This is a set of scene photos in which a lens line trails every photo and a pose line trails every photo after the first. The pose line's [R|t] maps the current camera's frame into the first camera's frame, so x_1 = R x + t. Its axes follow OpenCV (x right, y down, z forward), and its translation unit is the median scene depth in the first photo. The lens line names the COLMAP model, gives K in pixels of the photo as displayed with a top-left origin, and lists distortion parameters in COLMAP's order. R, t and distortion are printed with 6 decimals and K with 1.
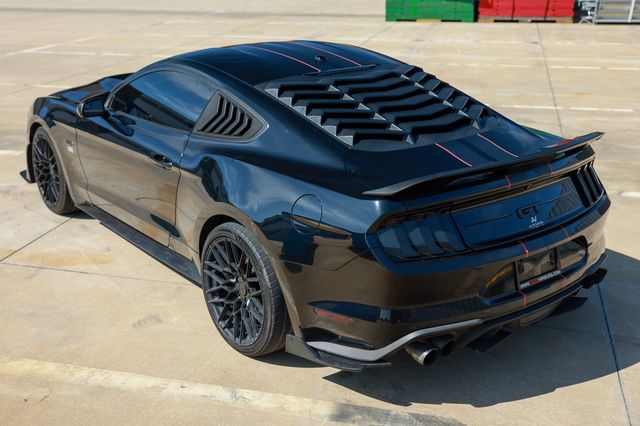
lens RADIAL K [[773.0, 0, 299.0], [0, 773.0, 213.7], [0, 0, 1]] dist [-0.010550, -0.033768]
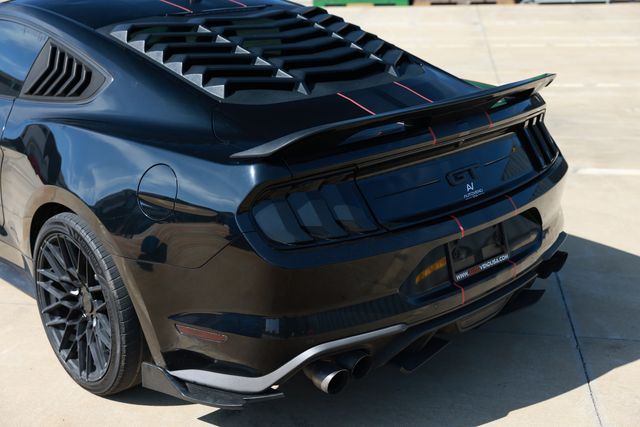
lens RADIAL K [[849.8, 0, 320.0], [0, 849.8, 213.5], [0, 0, 1]] dist [0.032790, 0.070311]
pose [[0.993326, -0.045067, 0.106174, 0.066286], [0.046036, 0.998917, -0.006689, 0.029221], [-0.105758, 0.011532, 0.994325, 0.183071]]
